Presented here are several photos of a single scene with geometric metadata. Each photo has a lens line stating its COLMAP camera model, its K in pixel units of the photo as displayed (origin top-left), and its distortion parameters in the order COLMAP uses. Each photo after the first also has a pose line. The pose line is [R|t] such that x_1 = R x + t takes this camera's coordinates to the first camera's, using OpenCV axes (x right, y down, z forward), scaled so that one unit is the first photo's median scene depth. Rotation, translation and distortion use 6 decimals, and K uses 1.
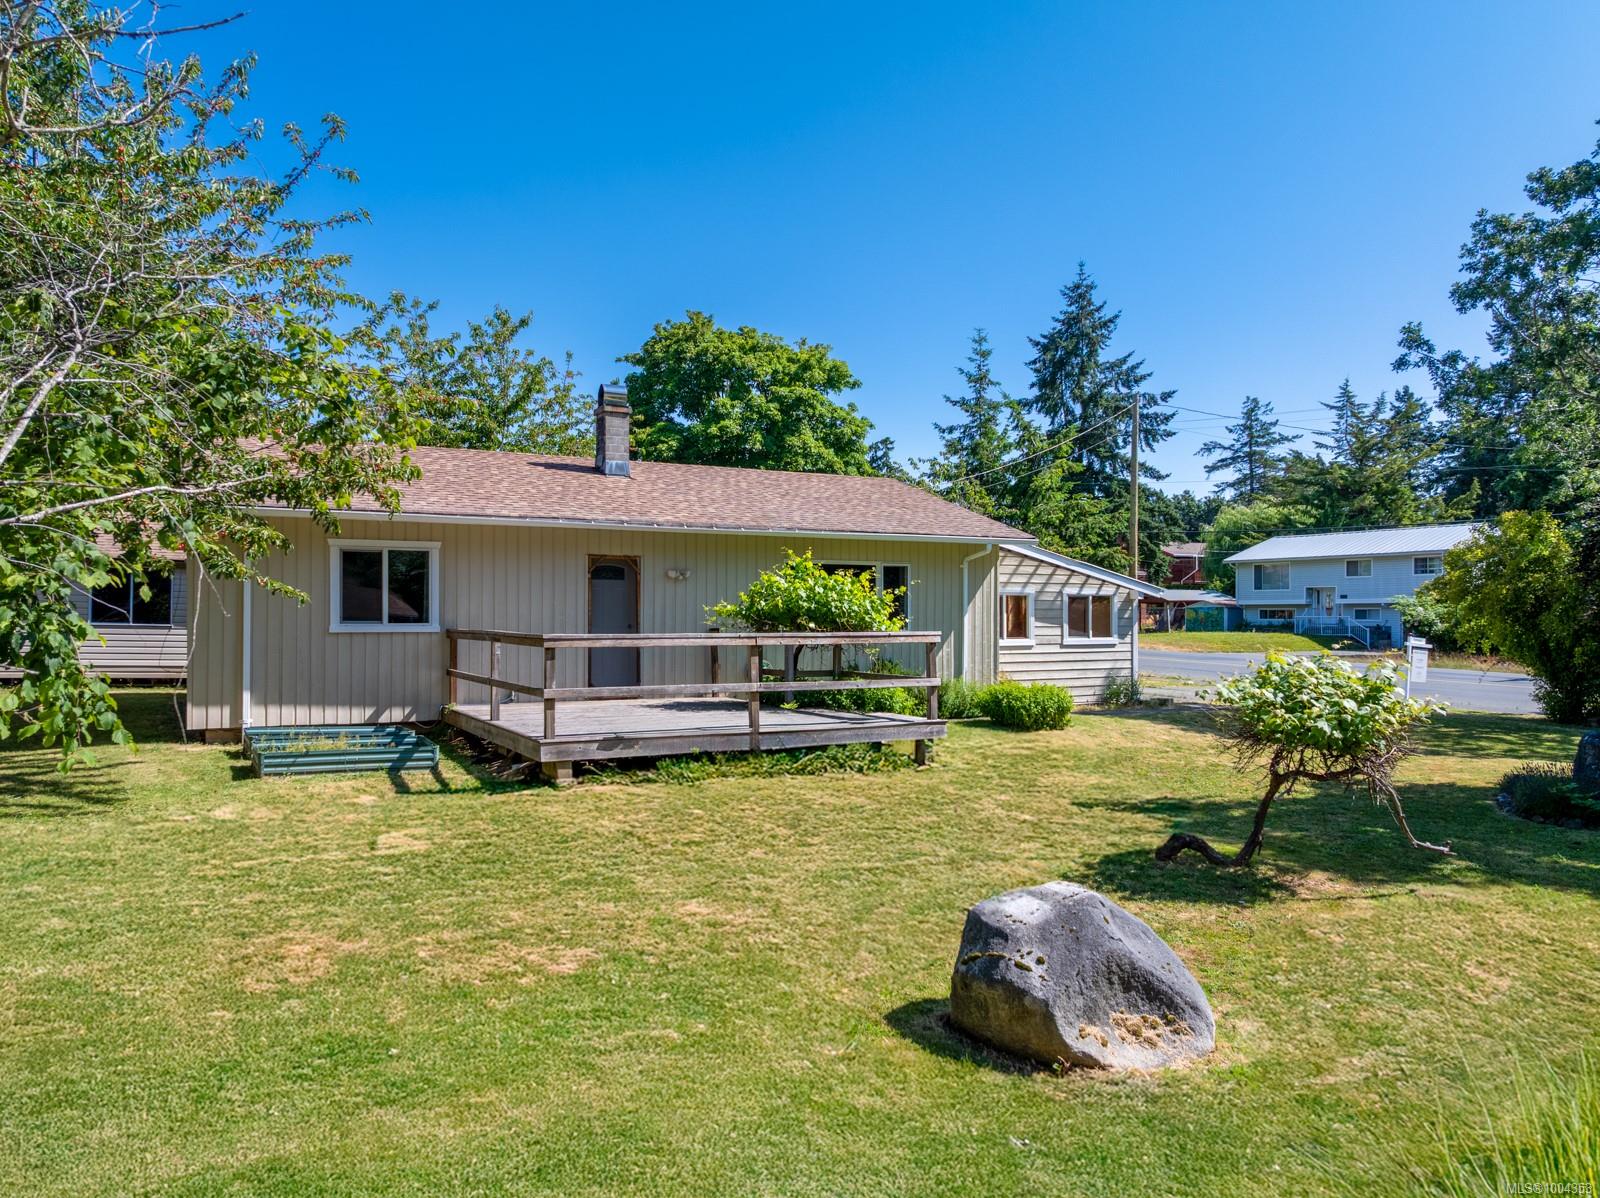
lens RADIAL K [[1136.4, 0, 818.3], [0, 1136.4, 629.3], [0, 0, 1]] dist [-0.036250, 0.000346]
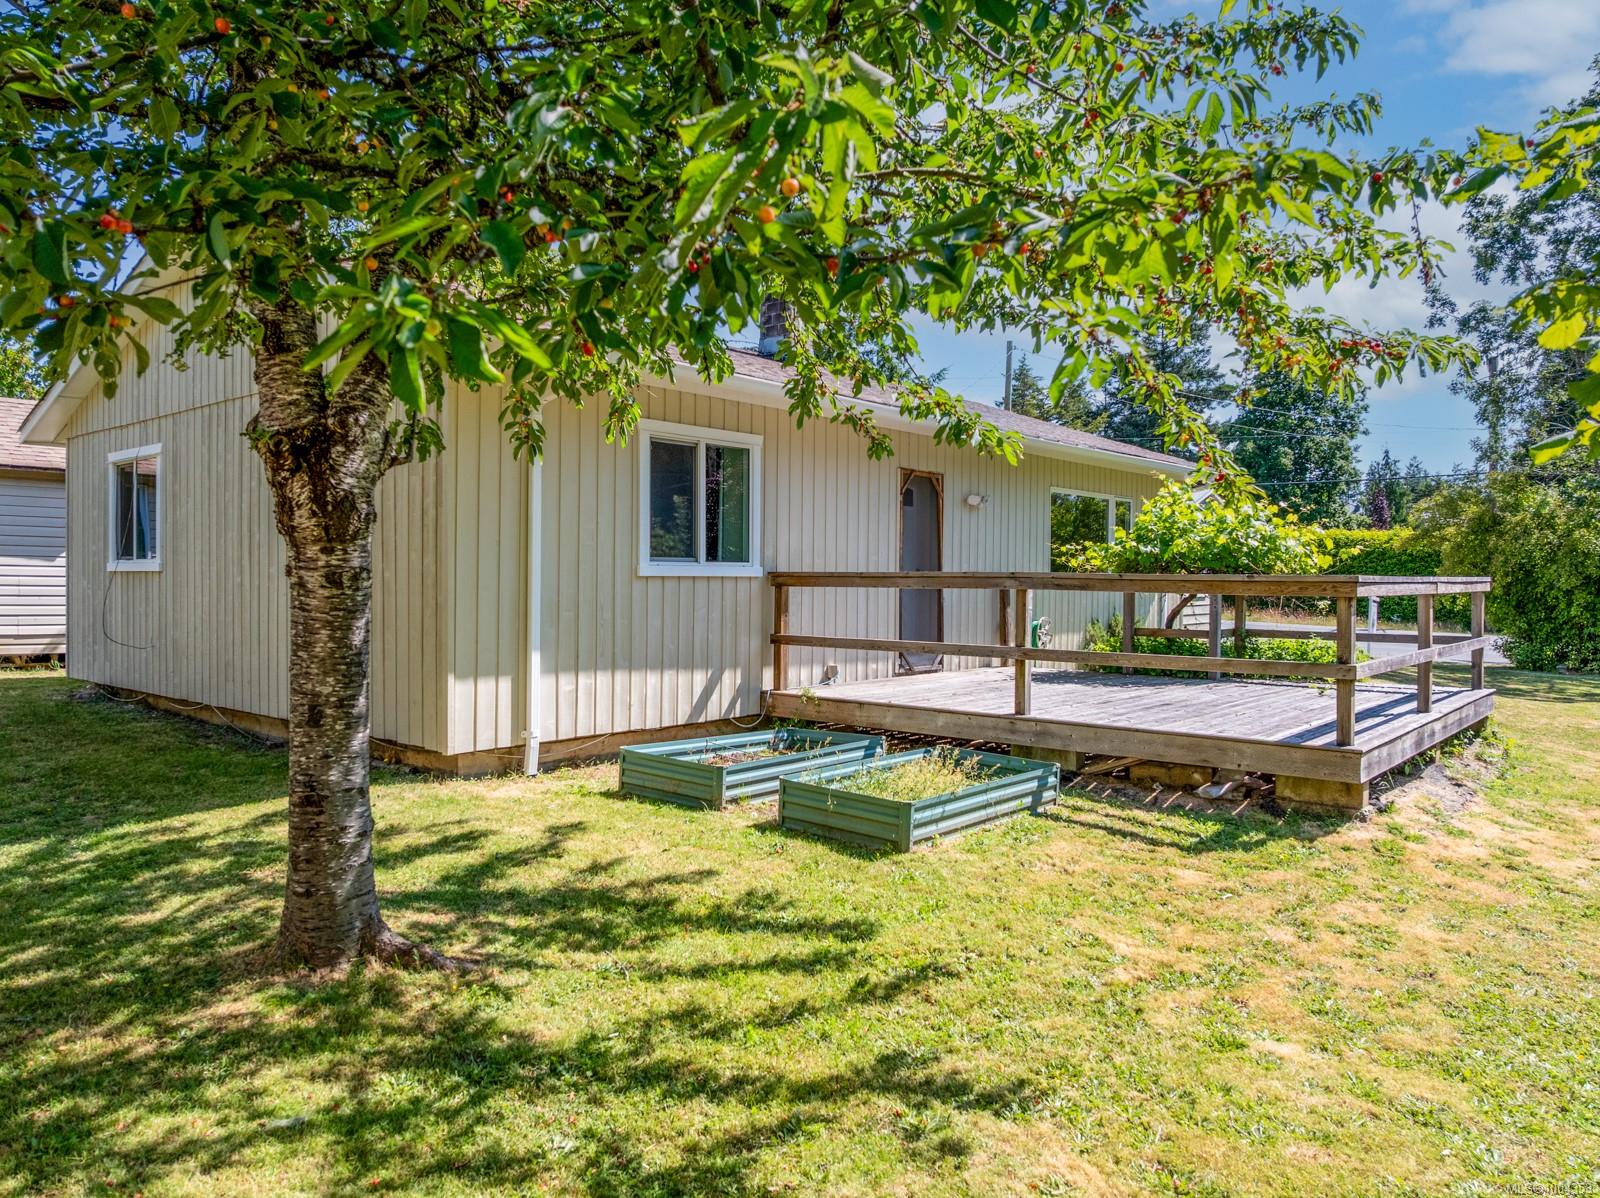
lens RADIAL K [[1136.4, 0, 825.4], [0, 1136.4, 591.2], [0, 0, 1]] dist [-0.036250, 0.000346]
pose [[0.932365, 0.002064, 0.361514, -0.340576], [-0.003372, 0.999990, 0.002988, 0.005744], [-0.361504, -0.004005, 0.932362, 0.247773]]
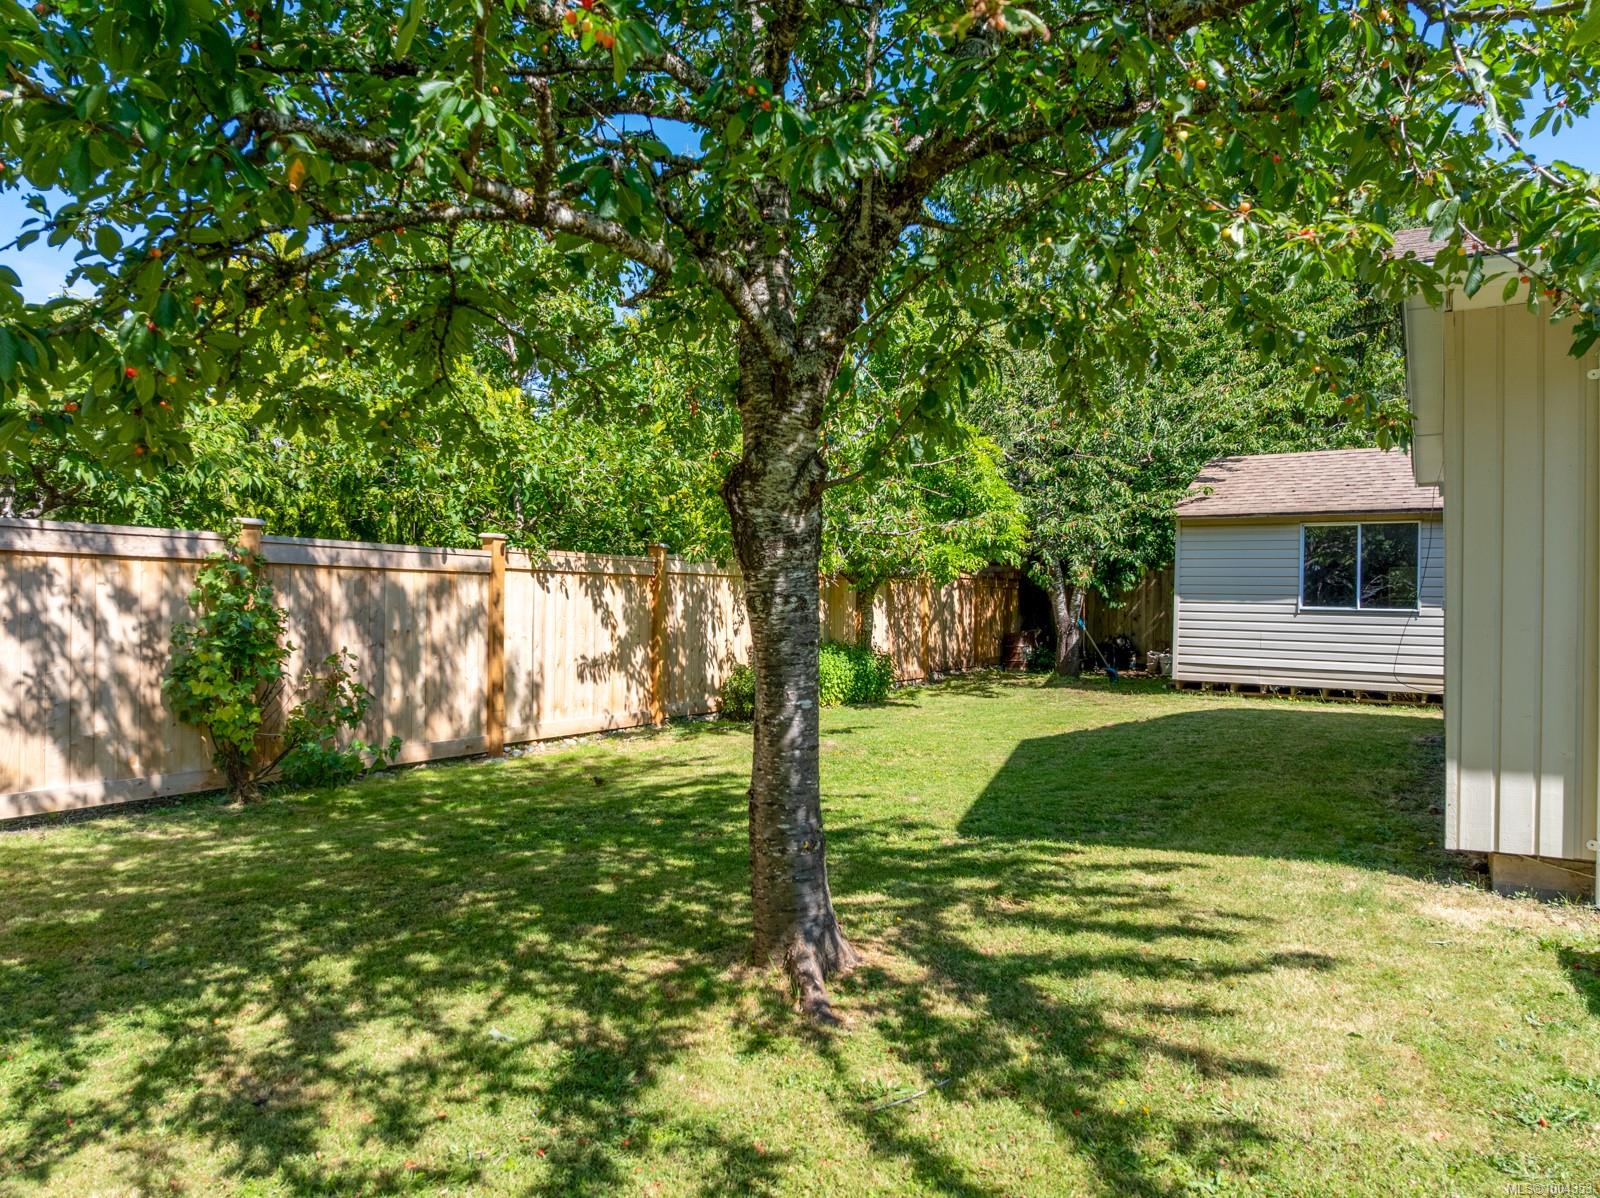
lens RADIAL K [[1136.4, 0, 770.5], [0, 1136.4, 603.8], [0, 0, 1]] dist [-0.036250, 0.000346]
pose [[0.497663, -0.008410, -0.867330, -0.193735], [-0.010991, 0.999812, -0.016001, 0.007226], [0.867301, 0.017496, 0.497477, 0.341460]]
